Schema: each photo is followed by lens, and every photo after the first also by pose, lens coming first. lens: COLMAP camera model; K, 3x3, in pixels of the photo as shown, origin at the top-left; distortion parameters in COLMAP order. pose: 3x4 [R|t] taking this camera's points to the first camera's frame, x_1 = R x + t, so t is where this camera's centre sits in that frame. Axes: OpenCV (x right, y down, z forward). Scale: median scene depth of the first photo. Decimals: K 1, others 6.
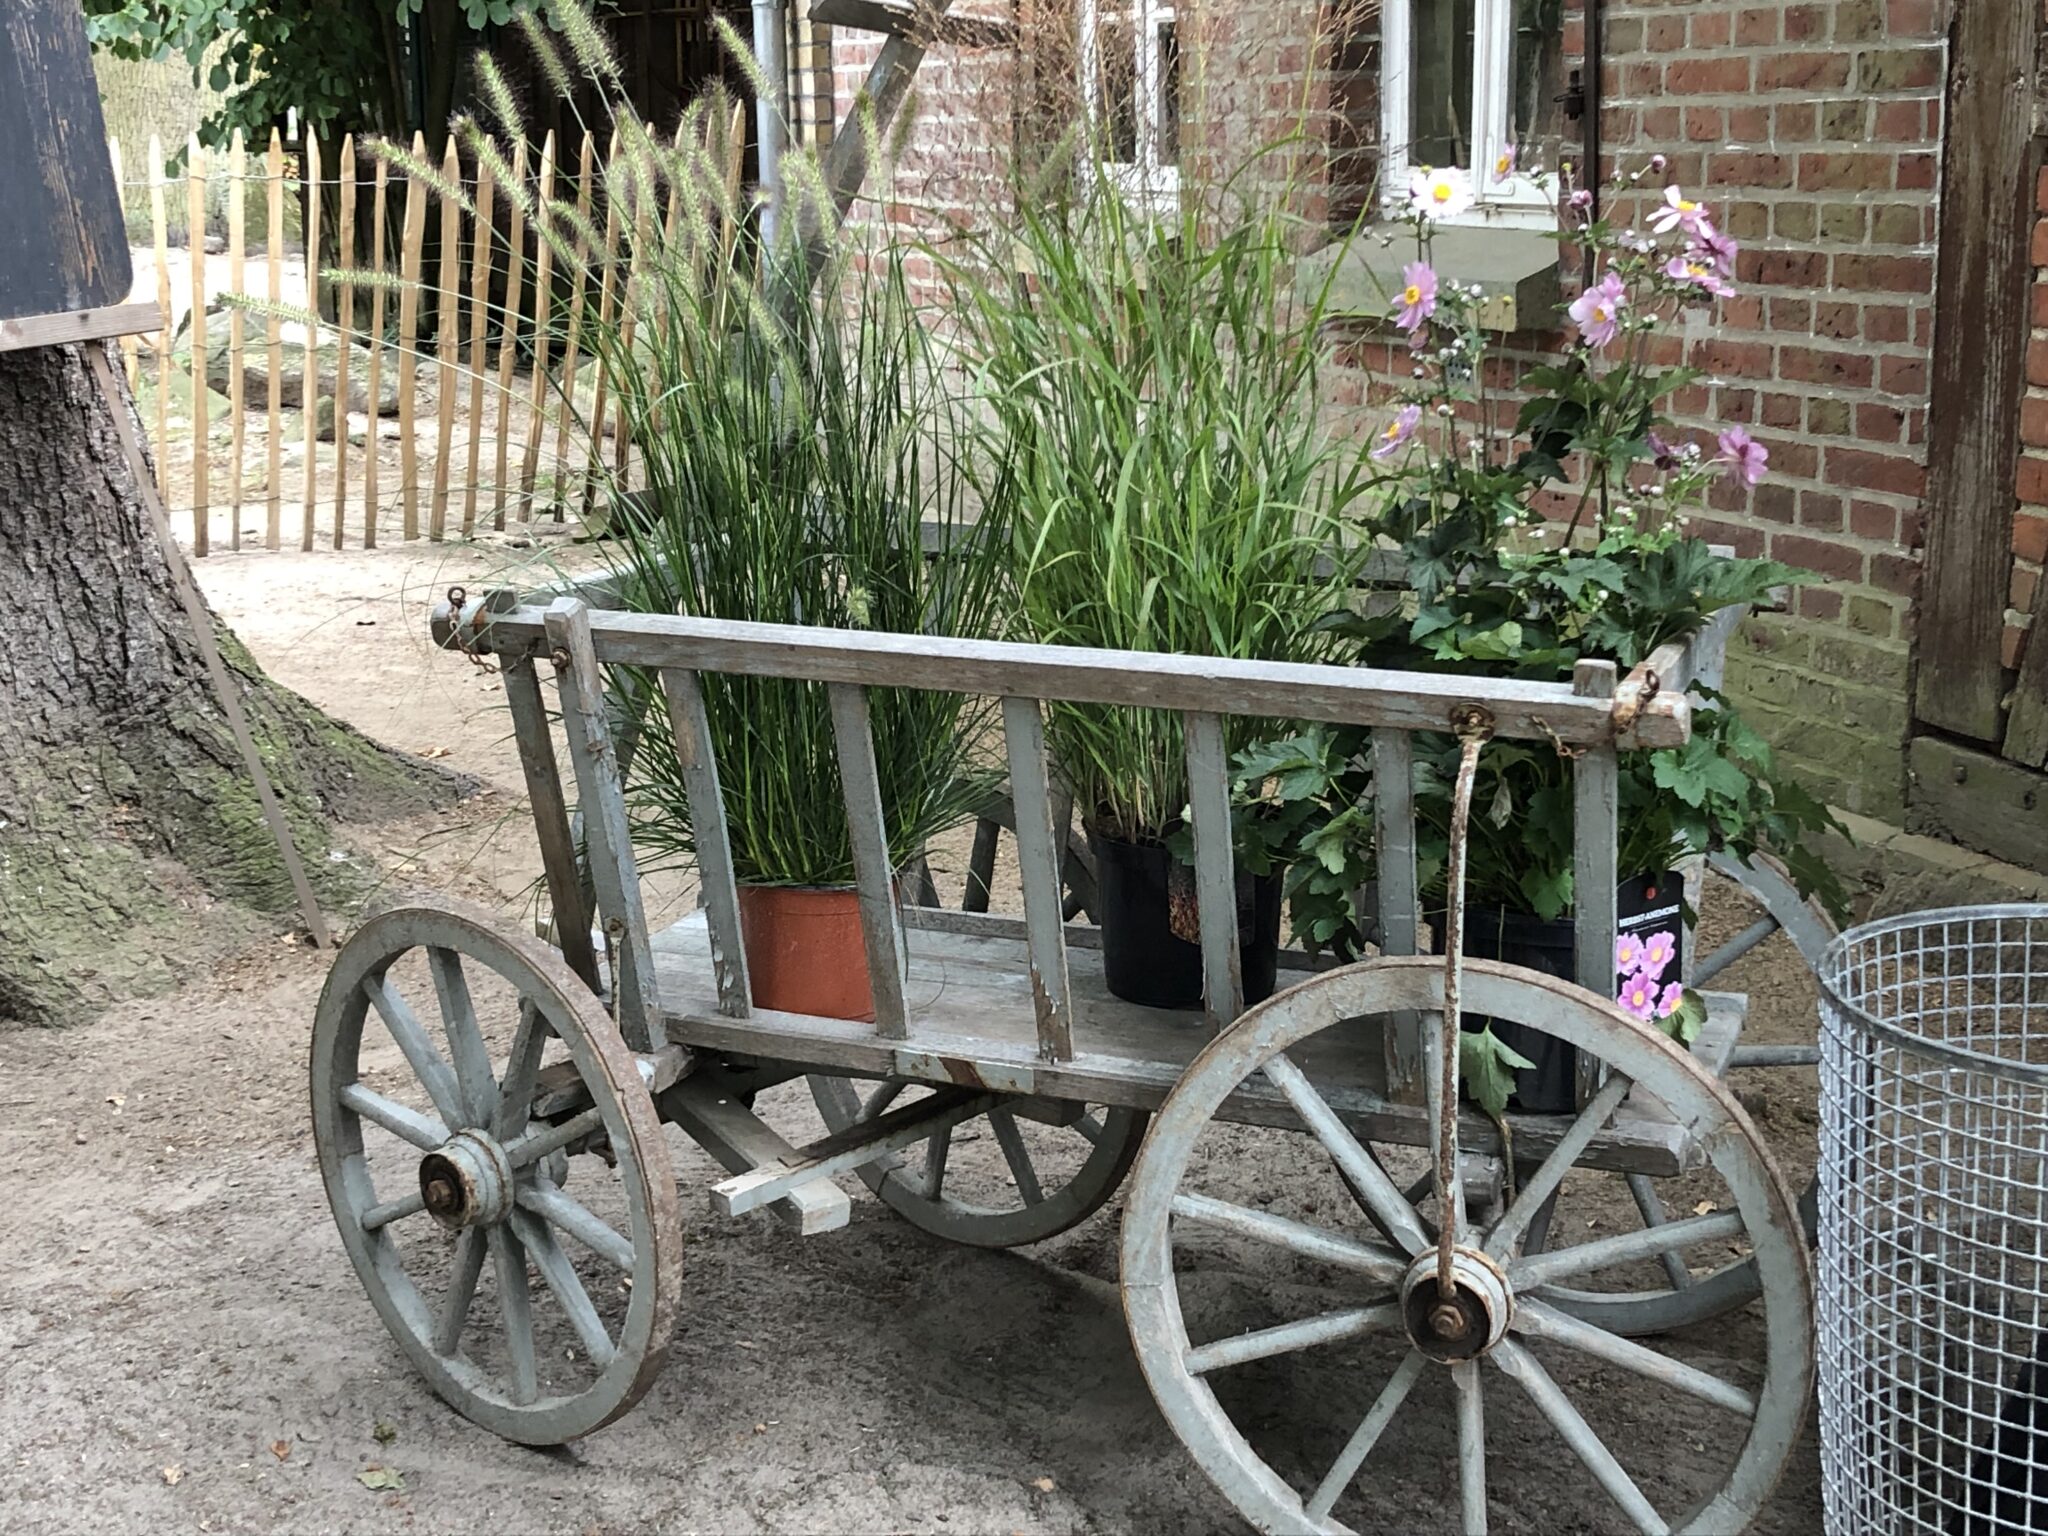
lens RADIAL K [[2927.4, 0, 1024.0], [0, 2927.4, 768.0], [0, 0, 1]] dist [0.130468, -0.015852]
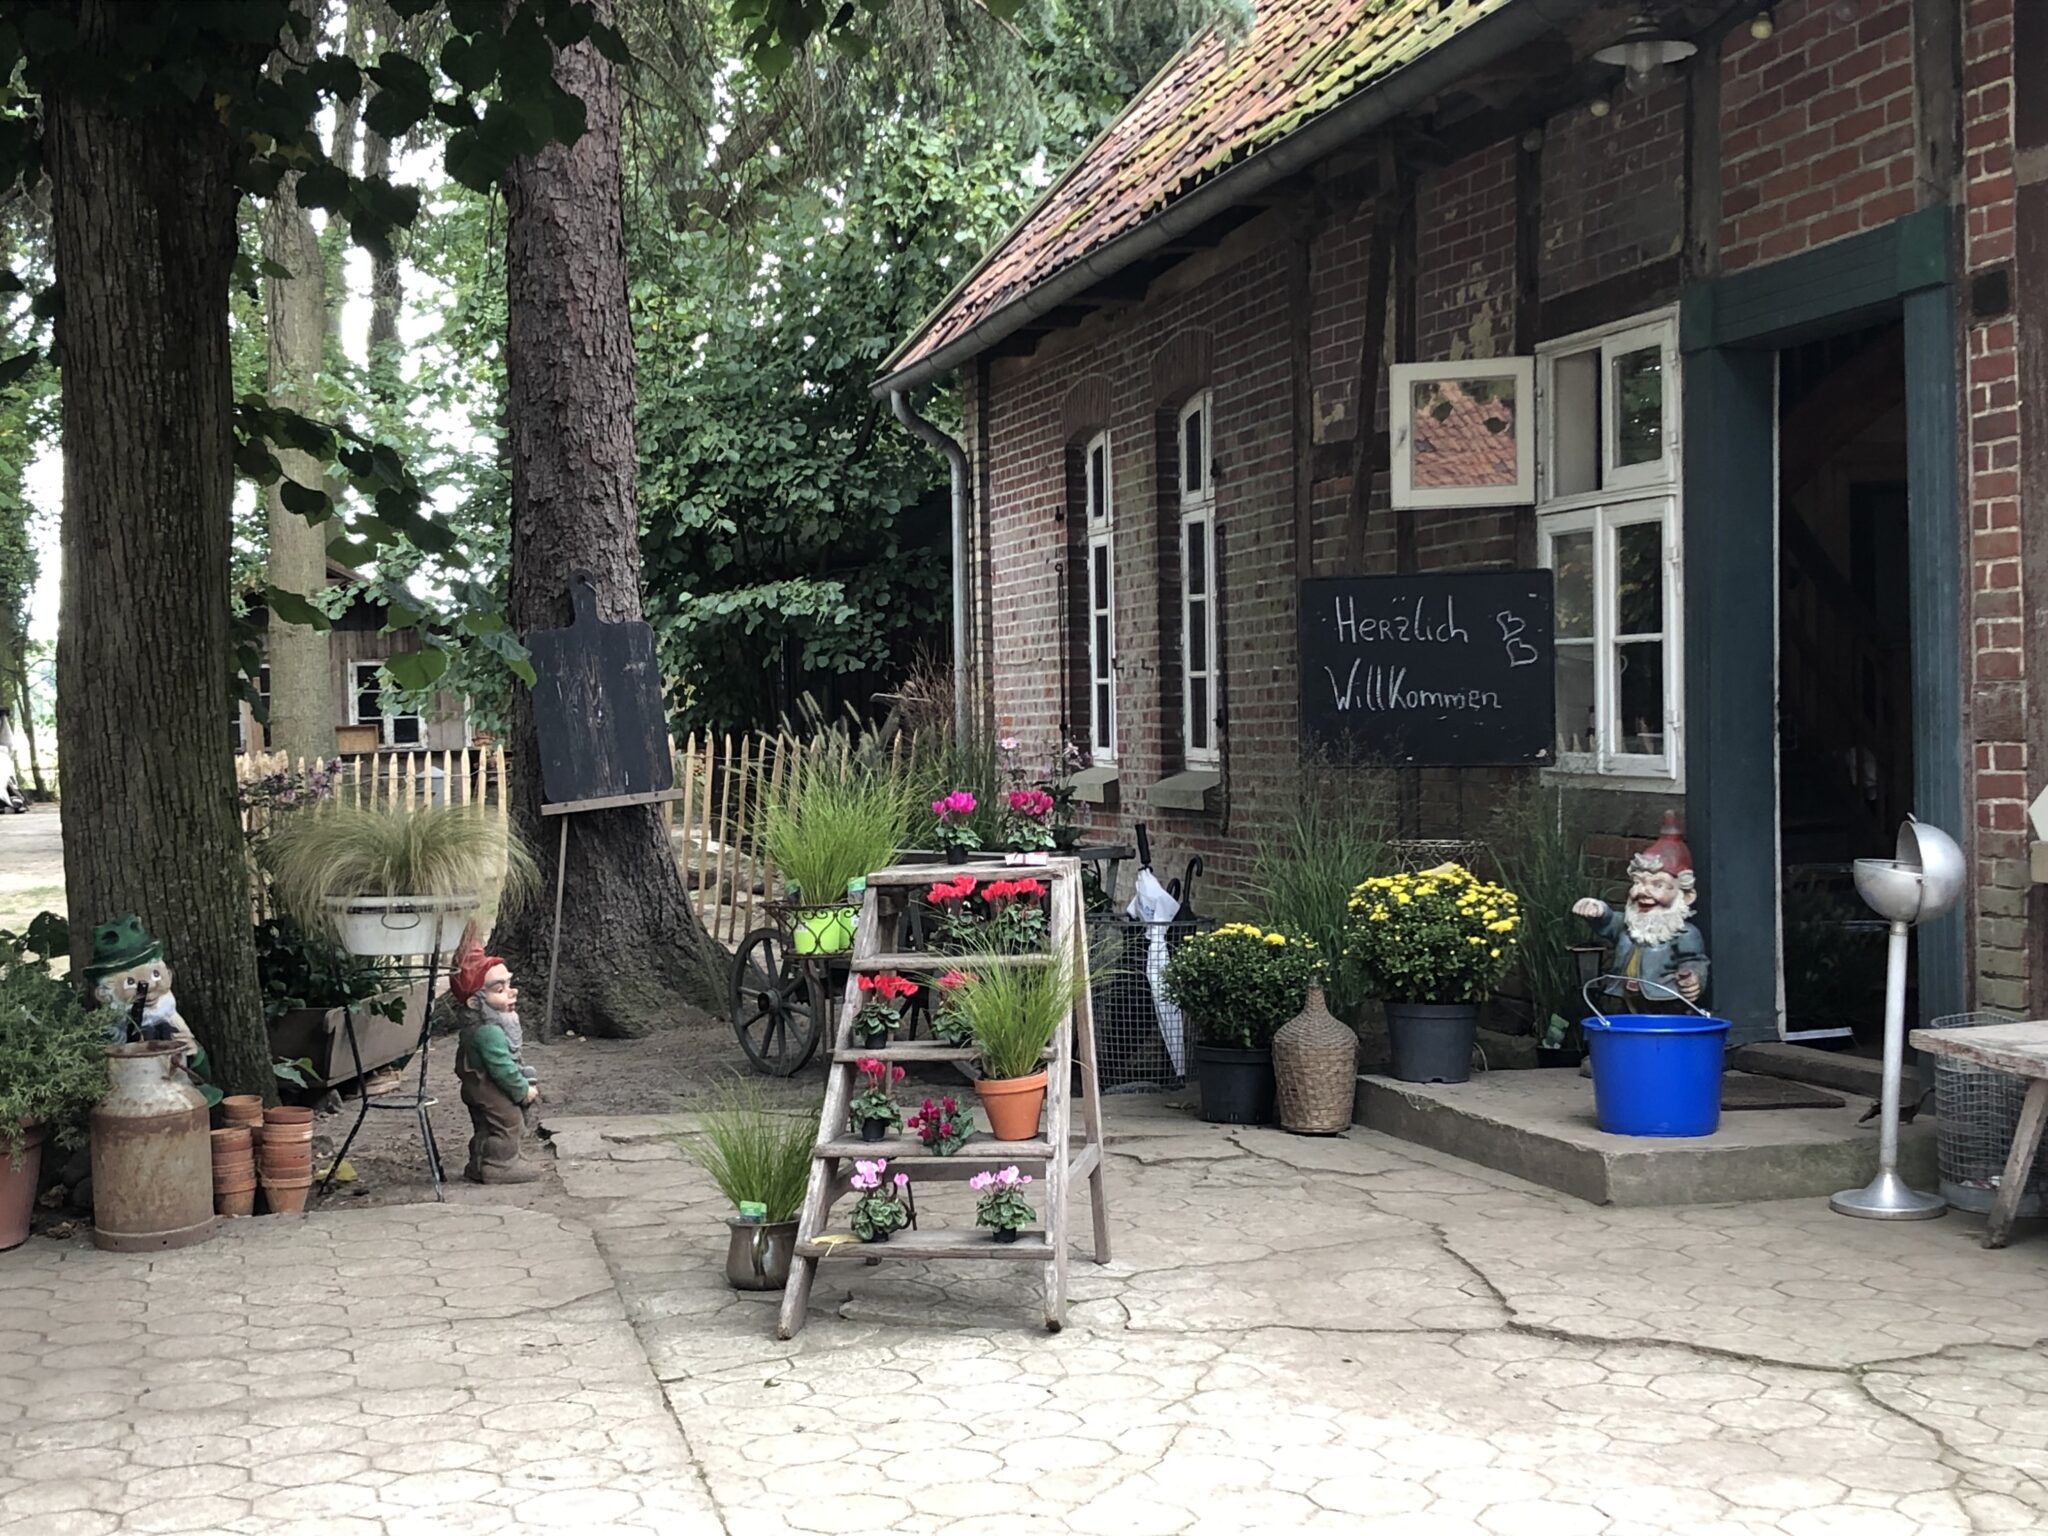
lens RADIAL K [[2927.4, 0, 1024.0], [0, 2927.4, 768.0], [0, 0, 1]] dist [0.130468, -0.015852]
pose [[0.992690, 0.007954, -0.120429, 0.275317], [-0.032460, 0.978655, -0.202931, 0.286163], [0.116244, 0.205357, 0.971759, -1.262088]]
